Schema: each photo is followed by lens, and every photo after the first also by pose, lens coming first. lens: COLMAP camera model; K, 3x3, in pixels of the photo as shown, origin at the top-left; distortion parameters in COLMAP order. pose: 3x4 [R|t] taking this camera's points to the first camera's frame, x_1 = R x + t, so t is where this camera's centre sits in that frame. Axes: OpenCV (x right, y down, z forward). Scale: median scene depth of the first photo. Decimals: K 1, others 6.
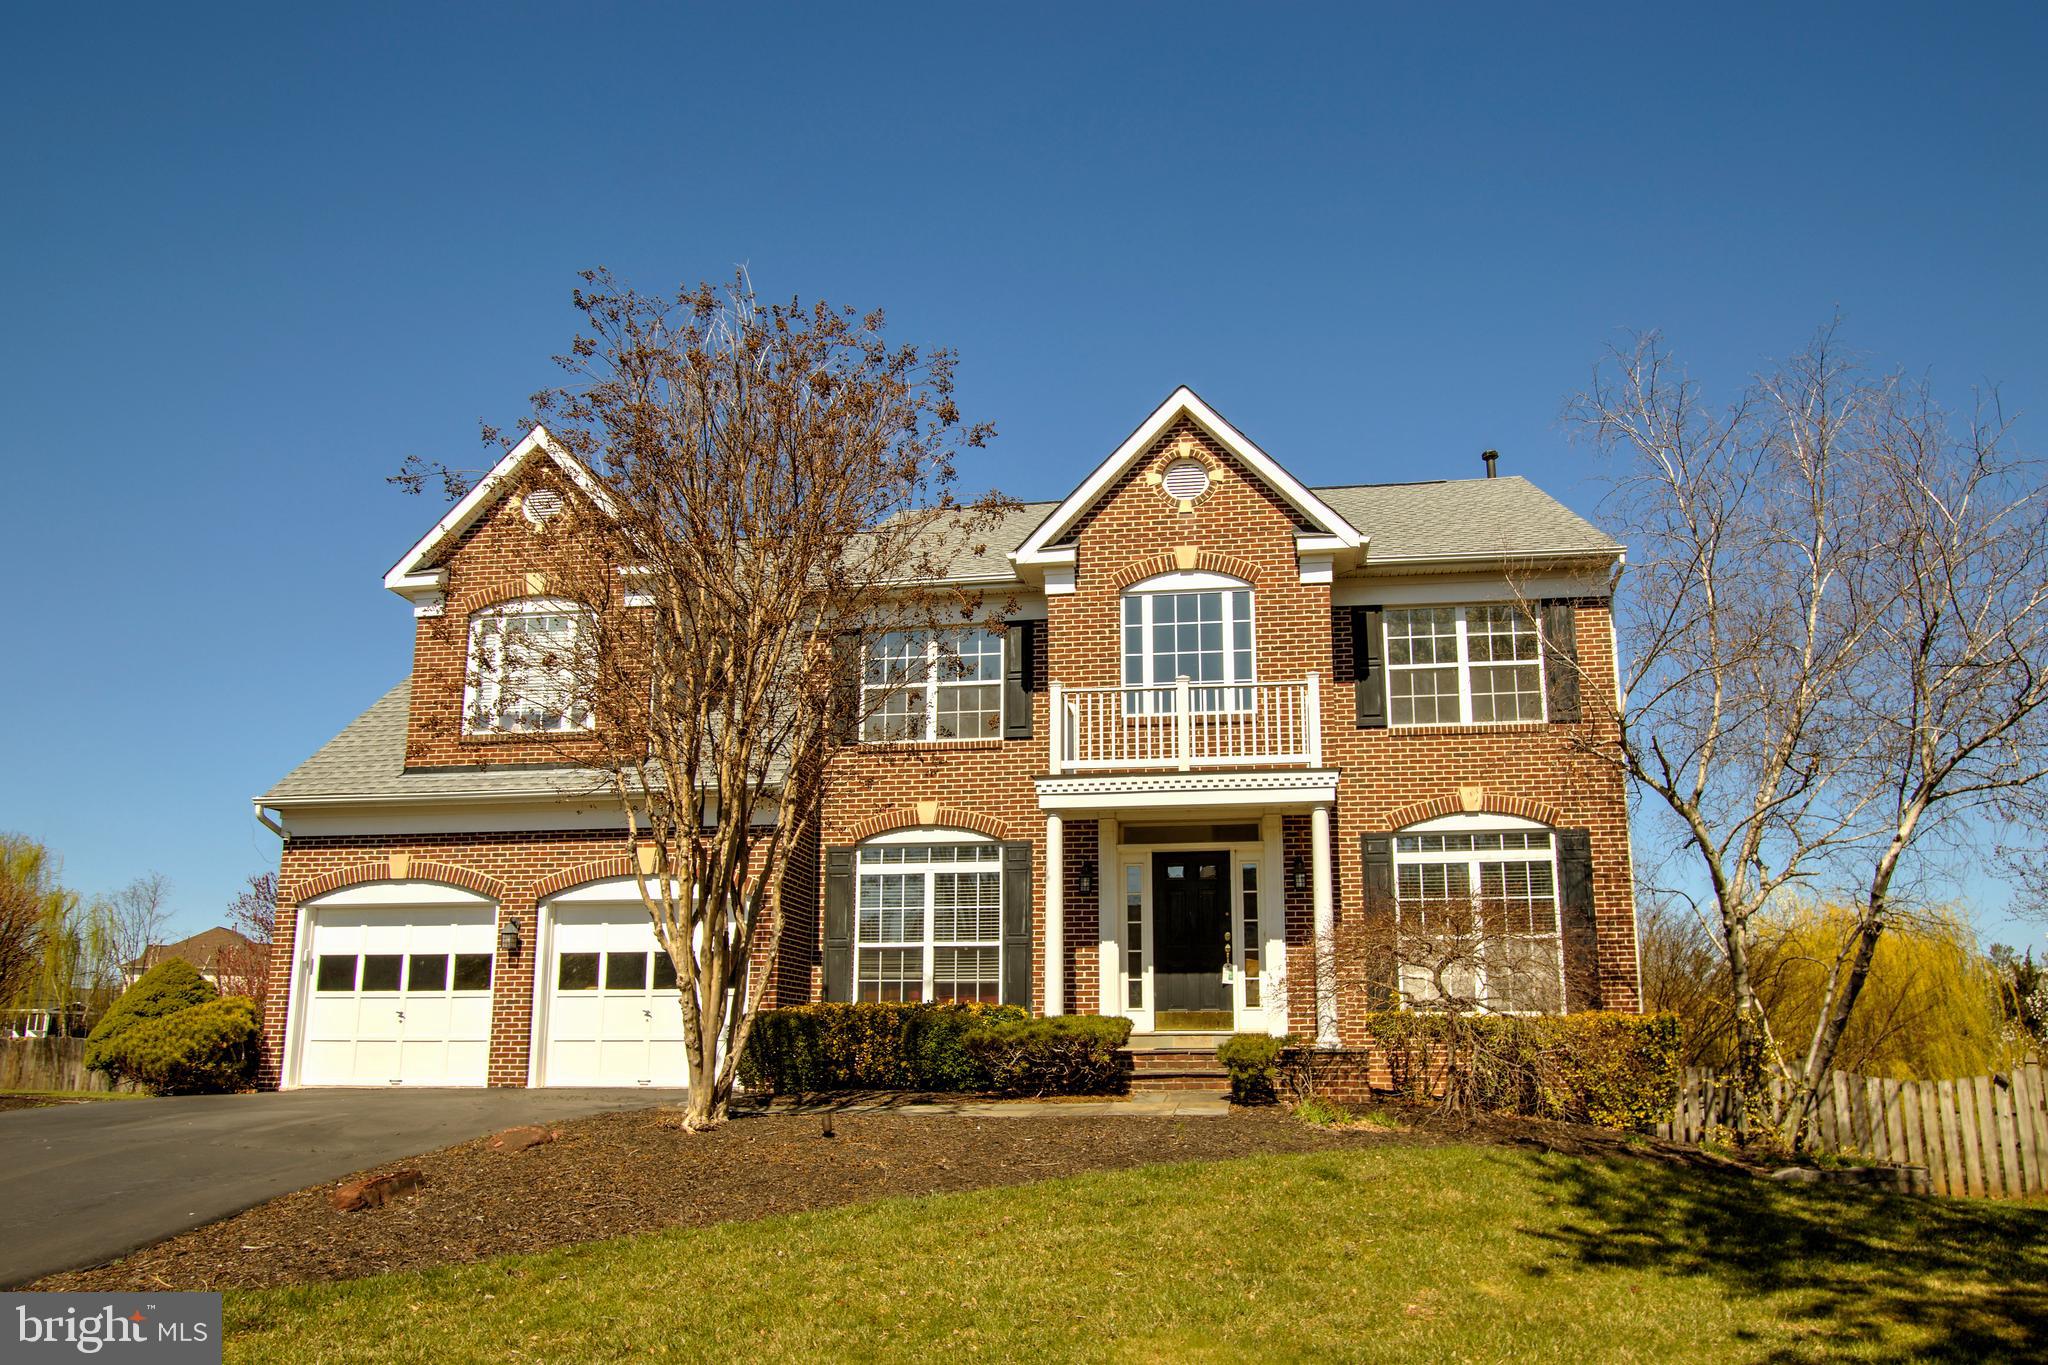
lens RADIAL K [[1485.1, 0, 1027.5], [0, 1485.1, 743.3], [0, 0, 1]] dist [-0.018607, 0.012653]
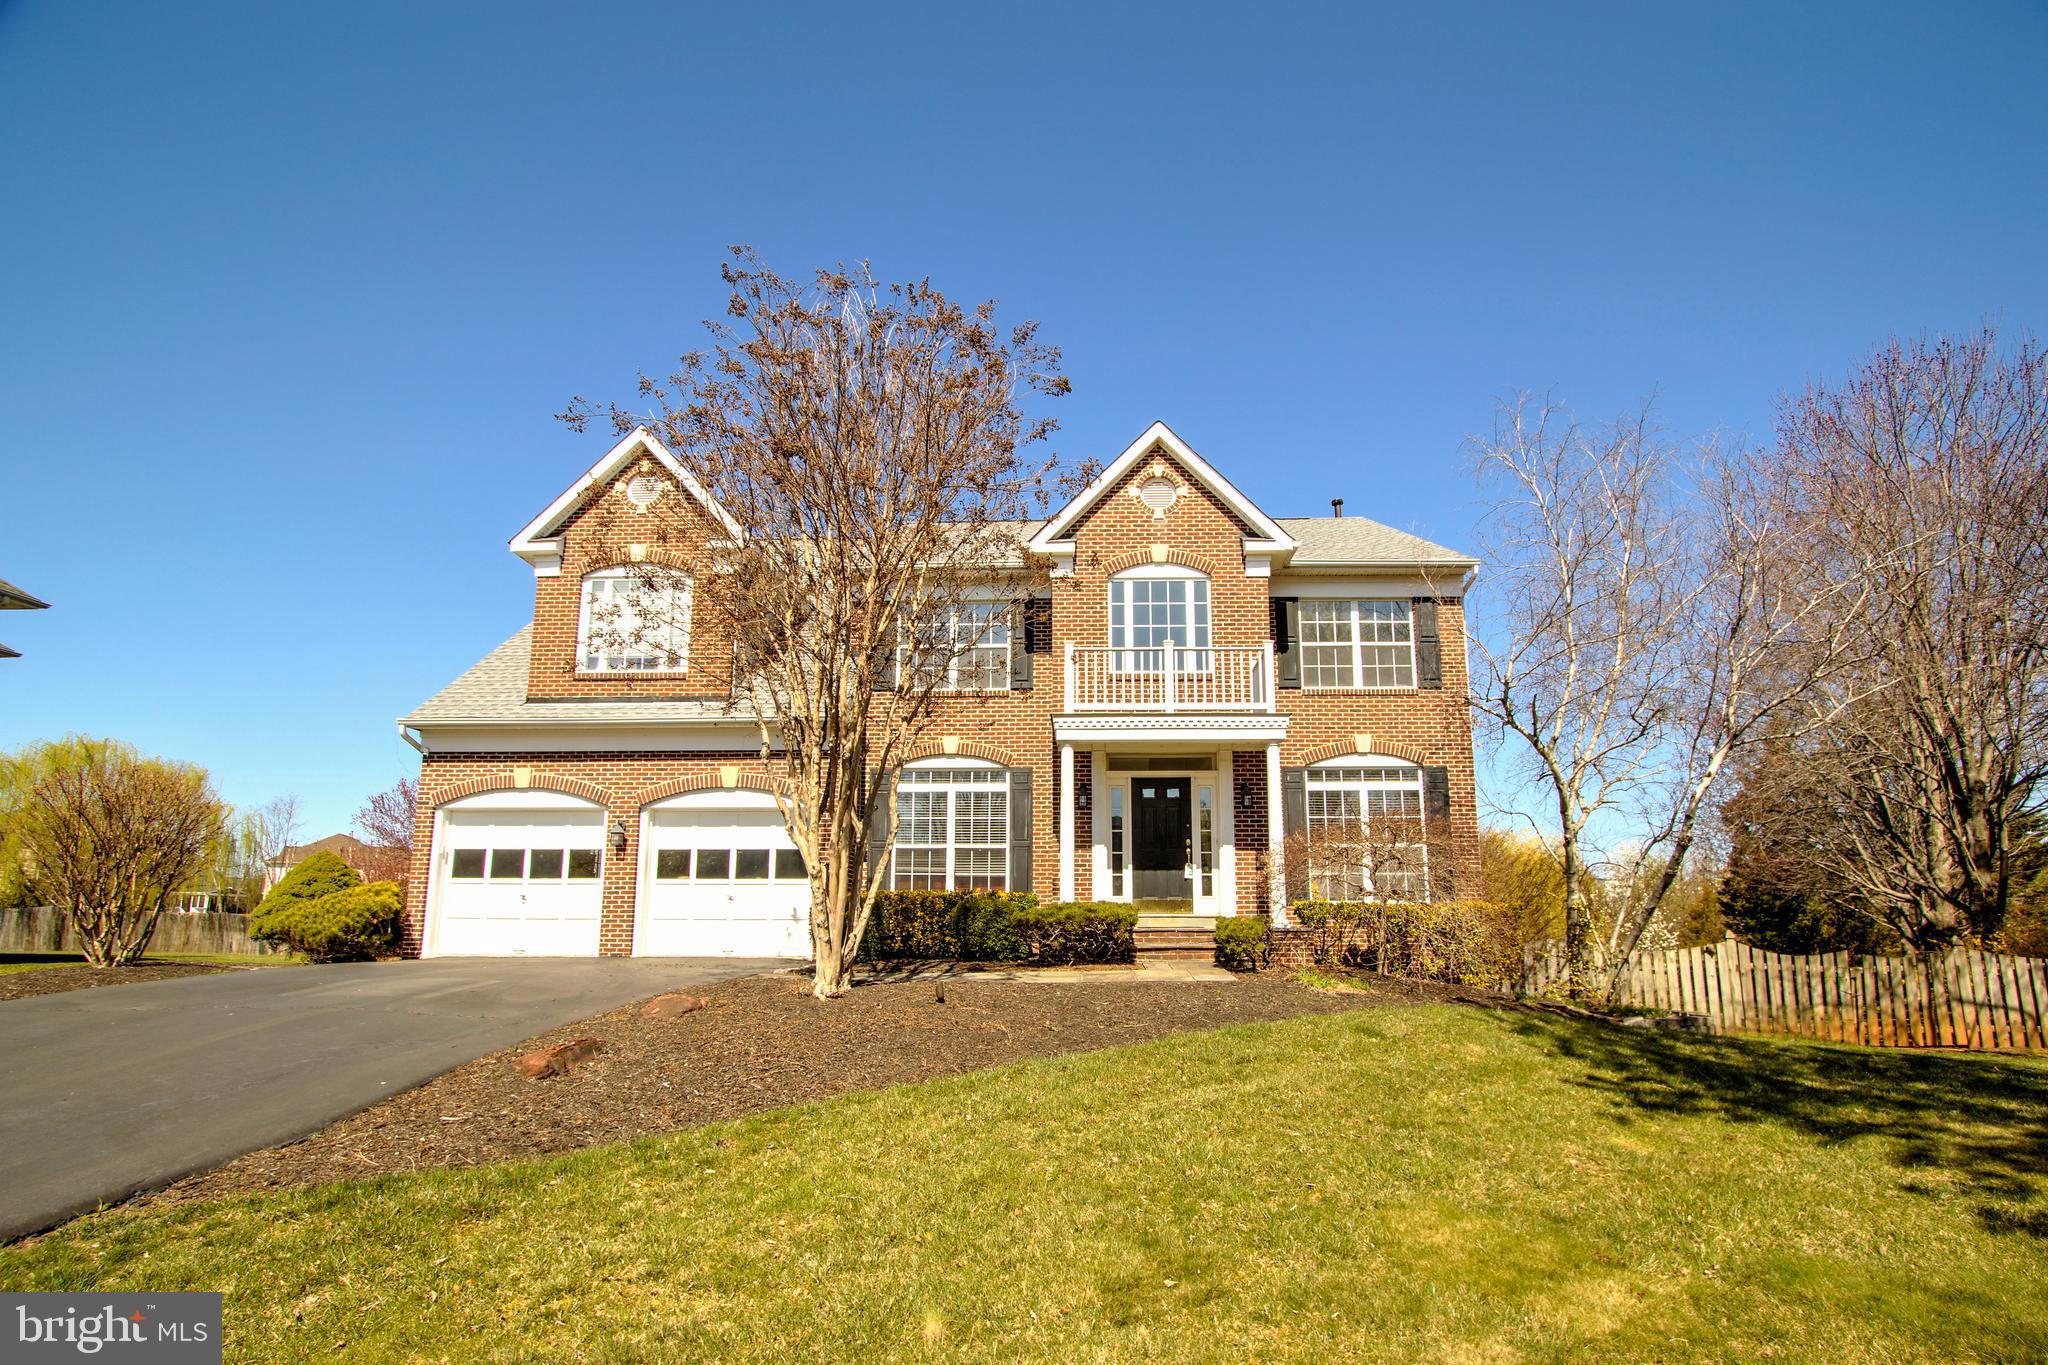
lens RADIAL K [[991.4, 0, 1023.7], [0, 991.4, 761.5], [0, 0, 1]] dist [-0.022252, -0.000430]
pose [[0.993279, 0.022205, 0.113592, -0.106598], [-0.026675, 0.998922, 0.037979, 0.028009], [-0.112626, -0.040754, 0.992801, 0.143981]]
